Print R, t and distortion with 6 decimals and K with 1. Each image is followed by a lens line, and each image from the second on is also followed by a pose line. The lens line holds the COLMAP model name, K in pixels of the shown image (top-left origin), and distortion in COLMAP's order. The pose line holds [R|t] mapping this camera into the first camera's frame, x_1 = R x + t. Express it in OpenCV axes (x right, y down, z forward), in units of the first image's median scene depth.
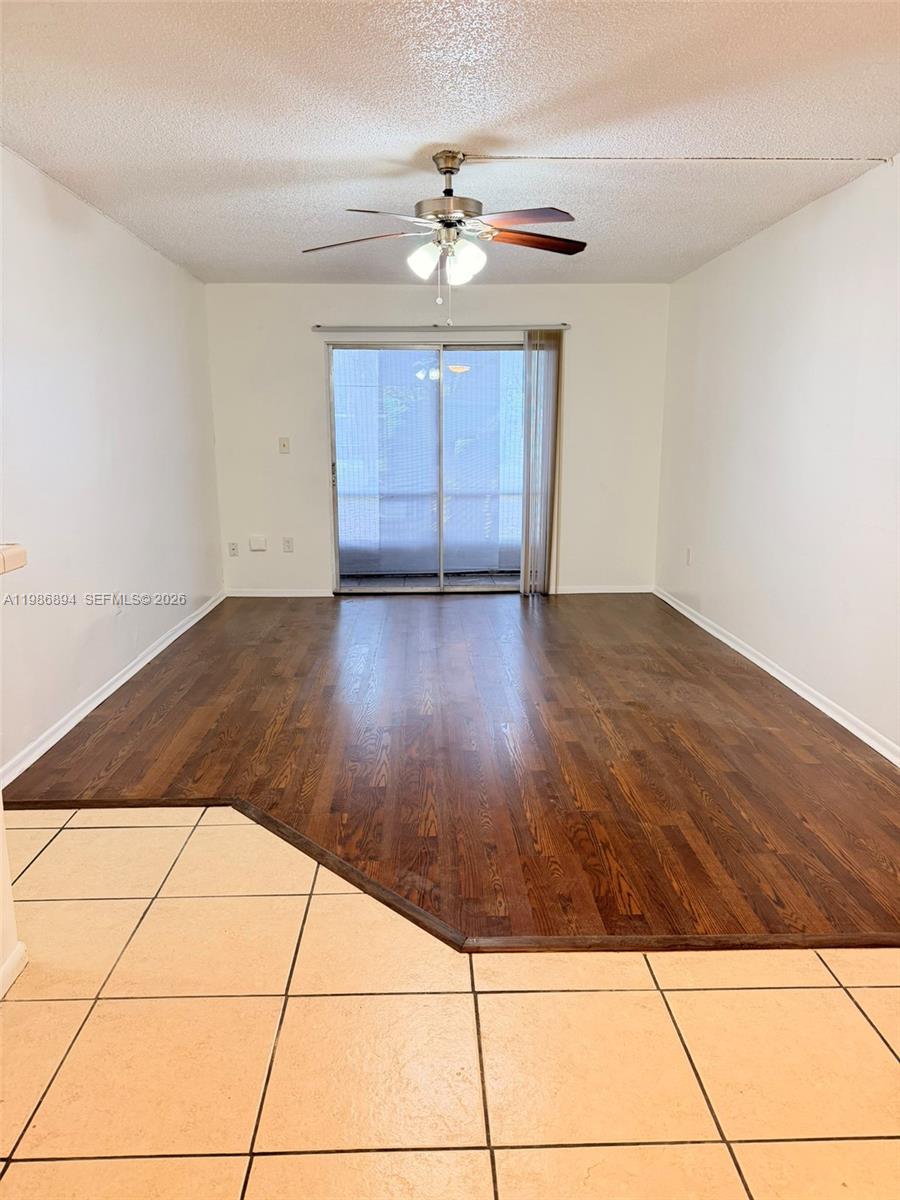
lens RADIAL K [[850.5, 0, 441.5], [0, 850.5, 600.7], [0, 0, 1]] dist [0.051172, -0.066026]
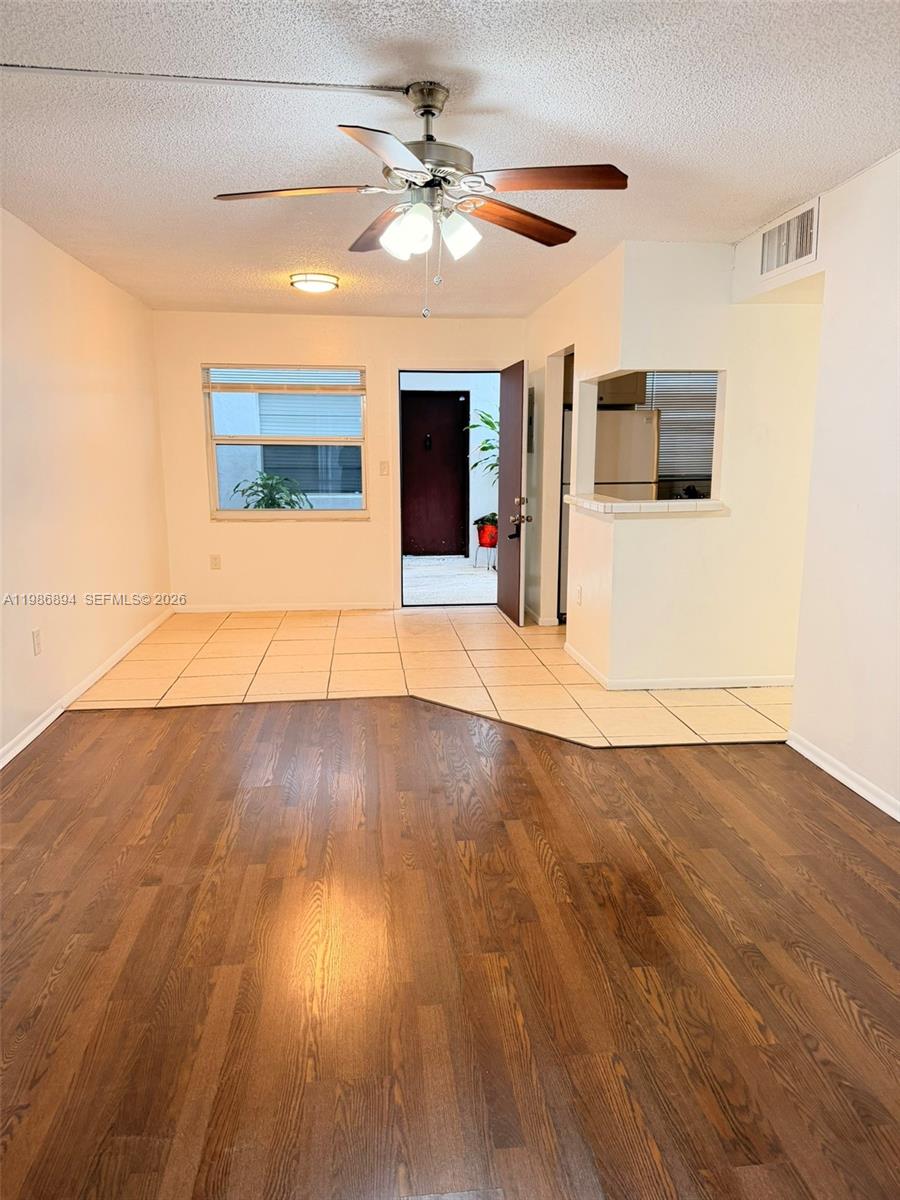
lens RADIAL K [[850.5, 0, 453.3], [0, 850.5, 598.3], [0, 0, 1]] dist [0.051172, -0.066026]
pose [[-0.996845, 0.014004, -0.078129, 0.050828], [-0.015100, 0.932879, 0.359872, -0.354927], [0.077925, 0.359917, -0.929725, 1.755032]]
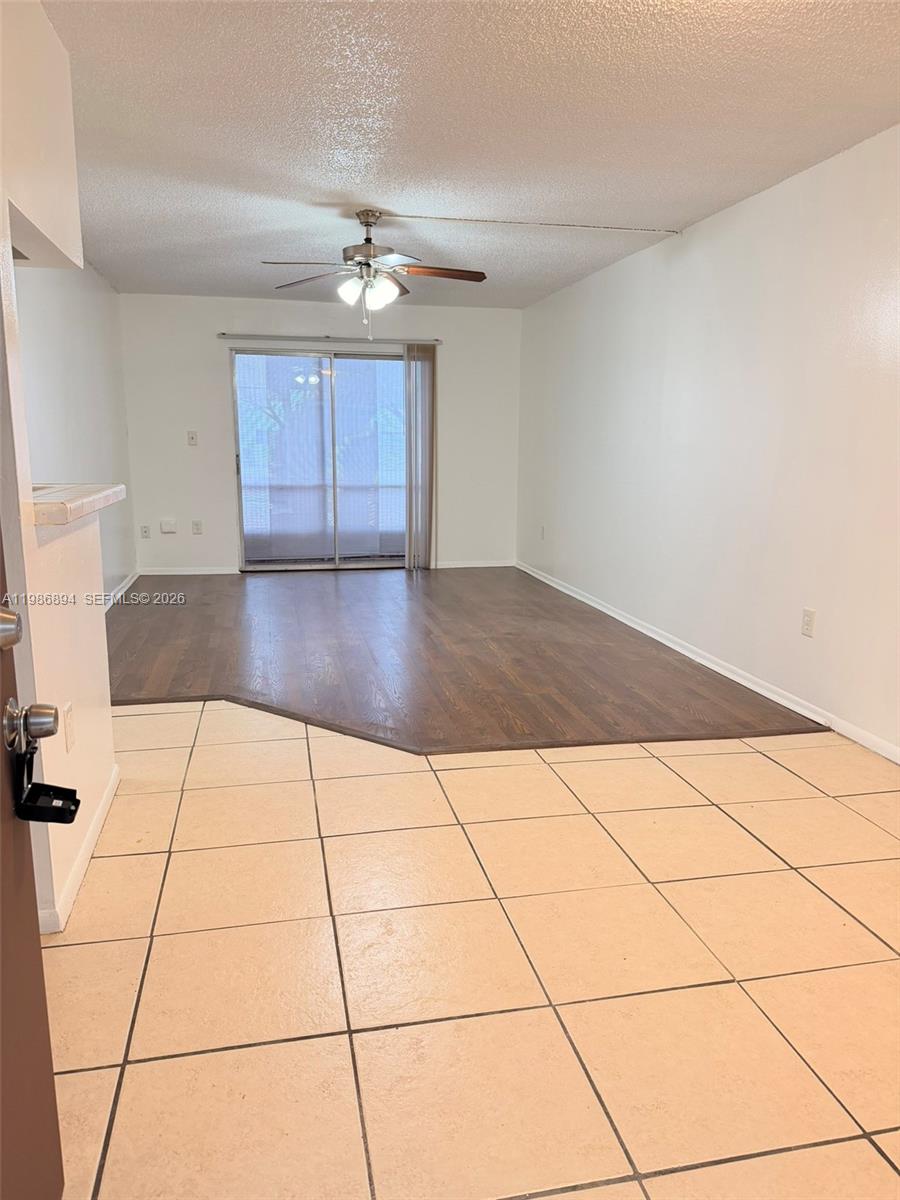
lens RADIAL K [[850.5, 0, 453.9], [0, 850.5, 602.4], [0, 0, 1]] dist [0.051172, -0.066026]
pose [[0.982133, -0.023502, 0.186712, -0.117562], [0.025015, 0.999671, -0.005753, 0.089748], [-0.186516, 0.010321, 0.982398, -0.305722]]
